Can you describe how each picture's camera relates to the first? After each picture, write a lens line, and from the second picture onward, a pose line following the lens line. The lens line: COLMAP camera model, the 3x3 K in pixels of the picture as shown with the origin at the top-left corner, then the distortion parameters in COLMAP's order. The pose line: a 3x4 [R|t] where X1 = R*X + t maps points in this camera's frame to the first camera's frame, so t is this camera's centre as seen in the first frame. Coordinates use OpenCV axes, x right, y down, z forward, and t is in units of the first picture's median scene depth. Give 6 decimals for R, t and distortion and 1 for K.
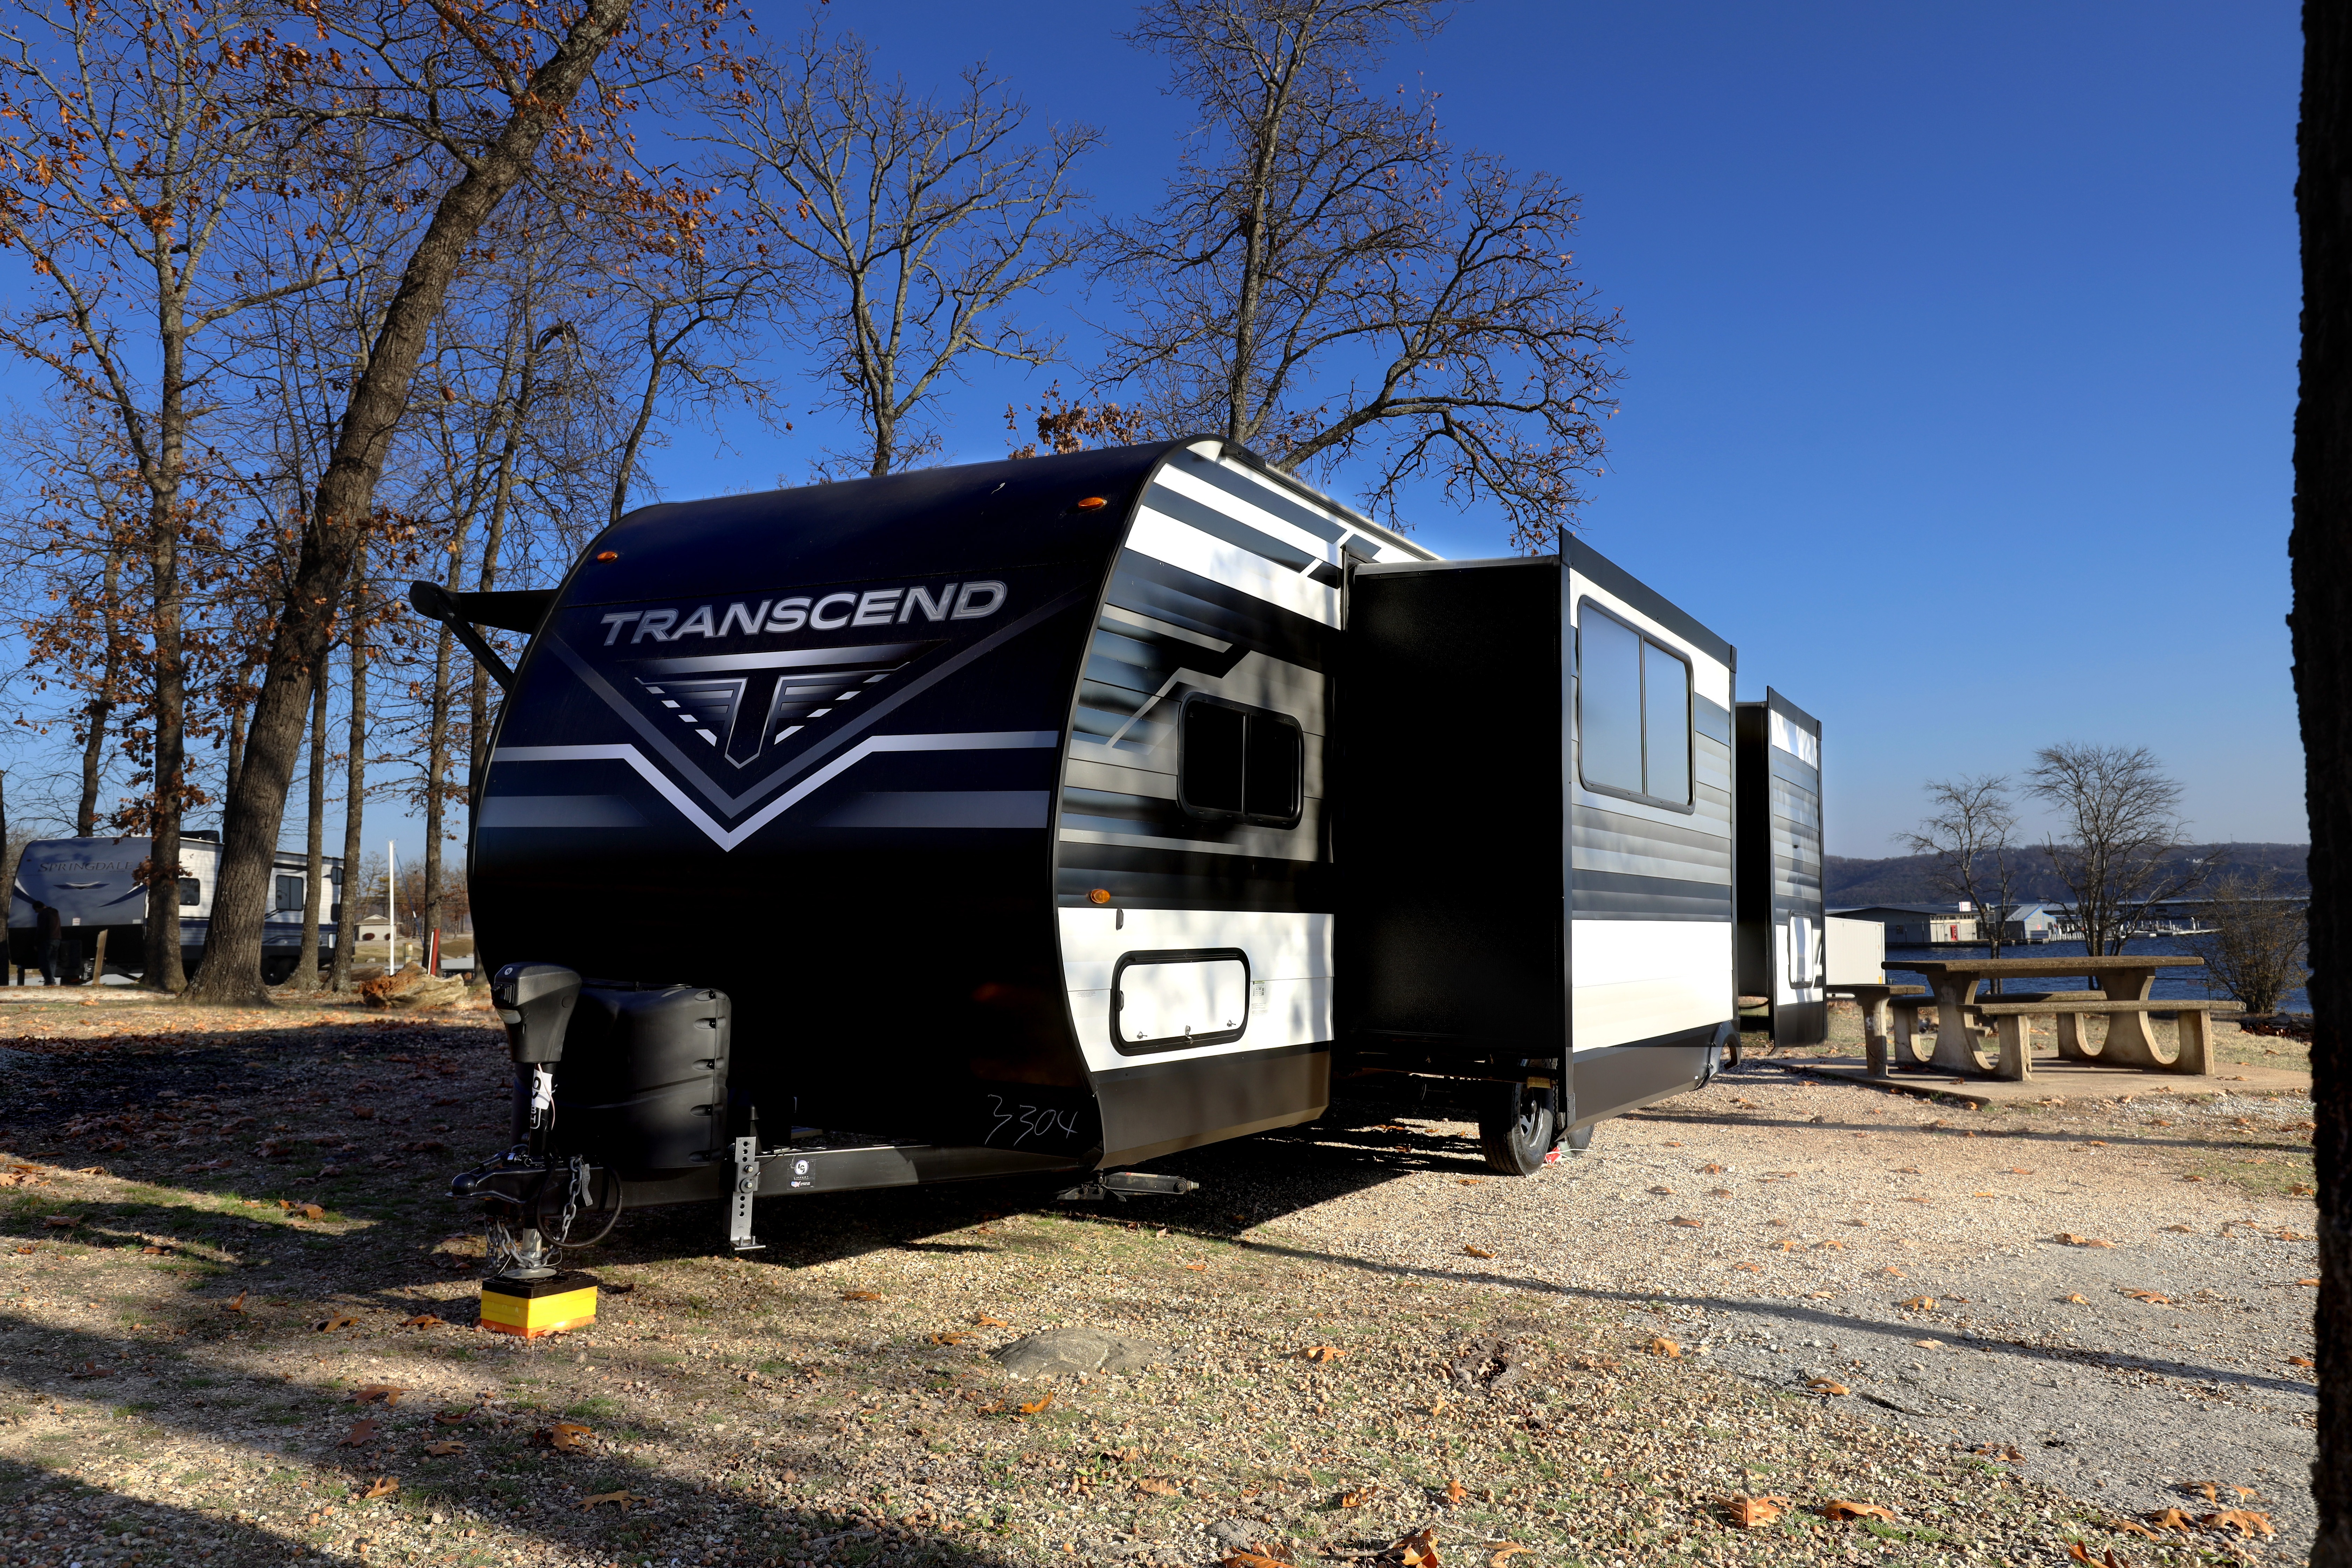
lens RADIAL K [[1683.6, 0, 1176.7], [0, 1683.6, 774.0], [0, 0, 1]] dist [0.010542, 0.002094]
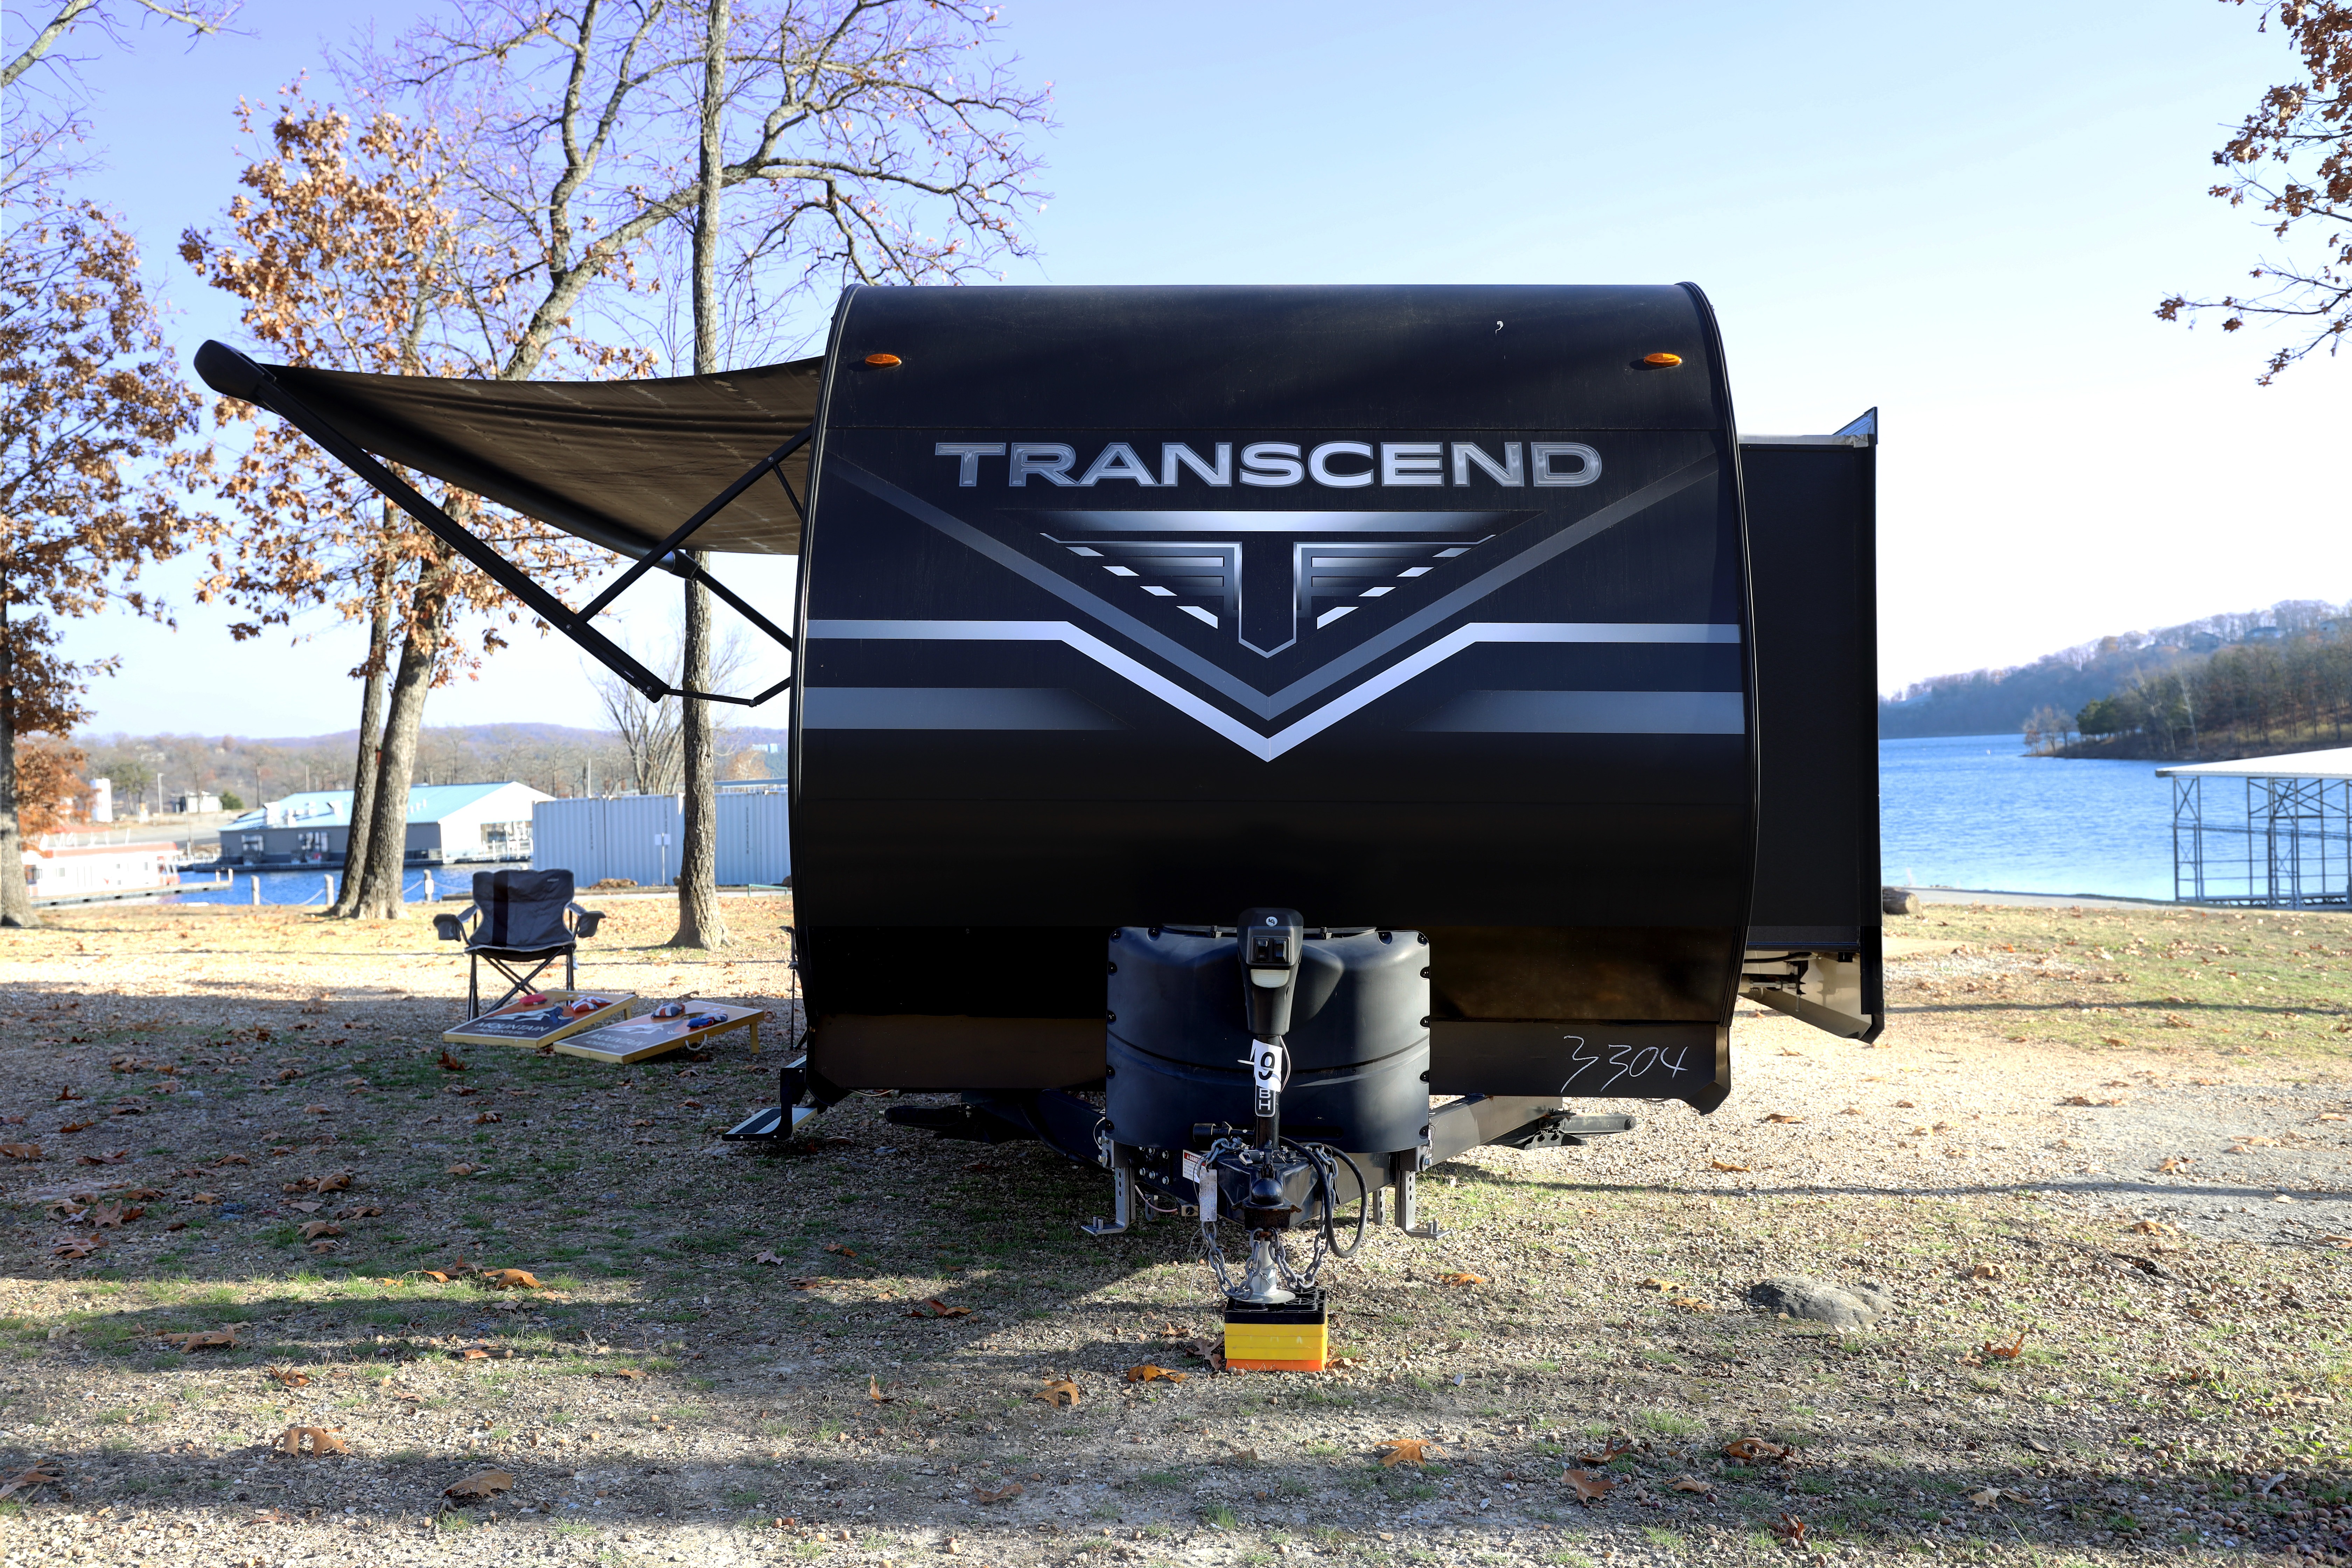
lens RADIAL K [[2109.1, 0, 1176.2], [0, 2109.1, 789.3], [0, 0, 1]] dist [0.007398, 0.014372]
pose [[0.879321, -0.018246, 0.475880, -0.763045], [-0.017519, 0.997350, 0.070611, -0.011020], [-0.475908, -0.070426, 0.876671, 0.136483]]
